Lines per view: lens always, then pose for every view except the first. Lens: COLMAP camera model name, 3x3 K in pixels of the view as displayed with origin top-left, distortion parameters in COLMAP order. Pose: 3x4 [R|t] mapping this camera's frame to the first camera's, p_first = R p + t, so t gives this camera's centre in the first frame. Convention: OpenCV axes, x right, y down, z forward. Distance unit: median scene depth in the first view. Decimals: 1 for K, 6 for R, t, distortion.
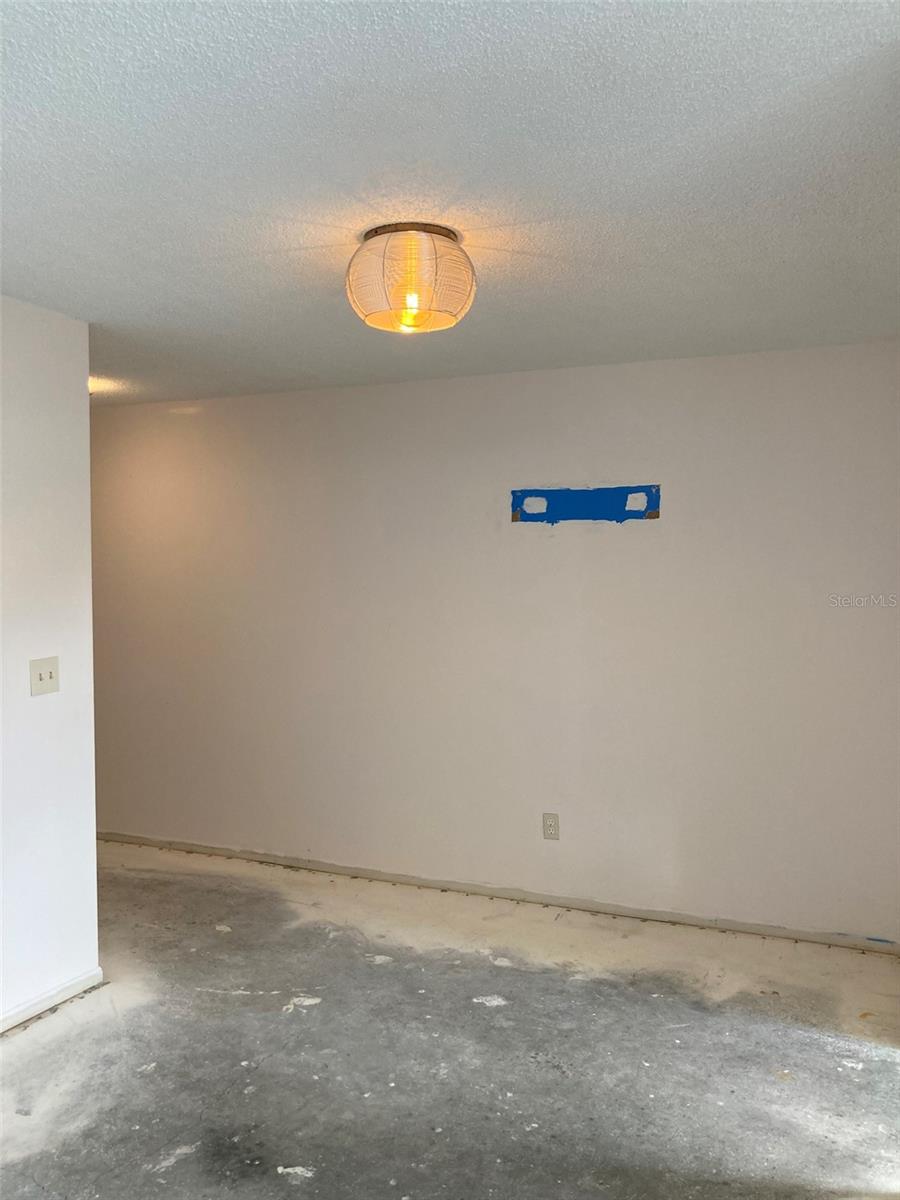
lens RADIAL K [[975.0, 0, 429.3], [0, 975.0, 608.2], [0, 0, 1]] dist [0.018586, -0.015507]
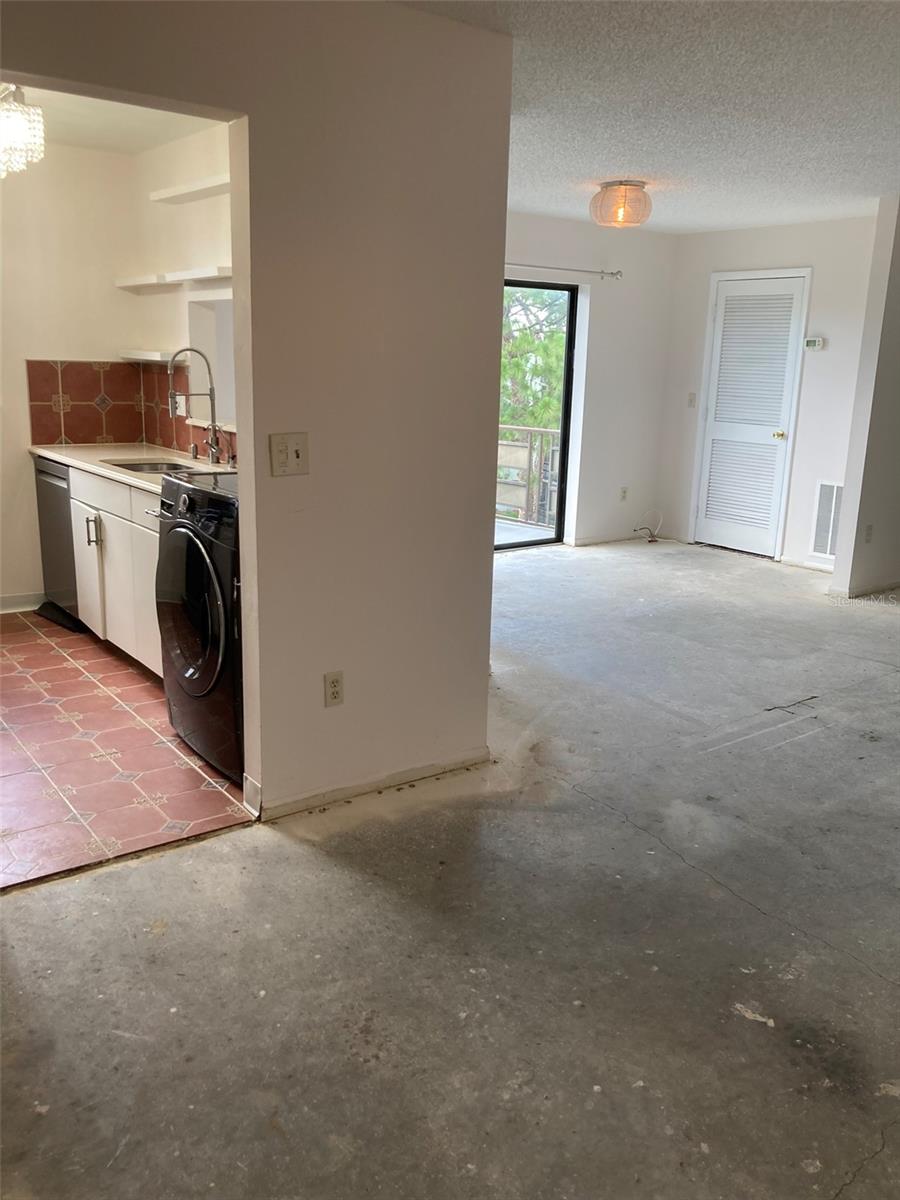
lens RADIAL K [[979.6, 0, 456.8], [0, 979.6, 600.1], [0, 0, 1]] dist [0.011370, -0.009876]
pose [[-0.880507, -0.136870, 0.453843, -0.224531], [-0.008250, 0.961689, 0.274020, -0.034441], [-0.473961, 0.237532, -0.847903, 1.597237]]
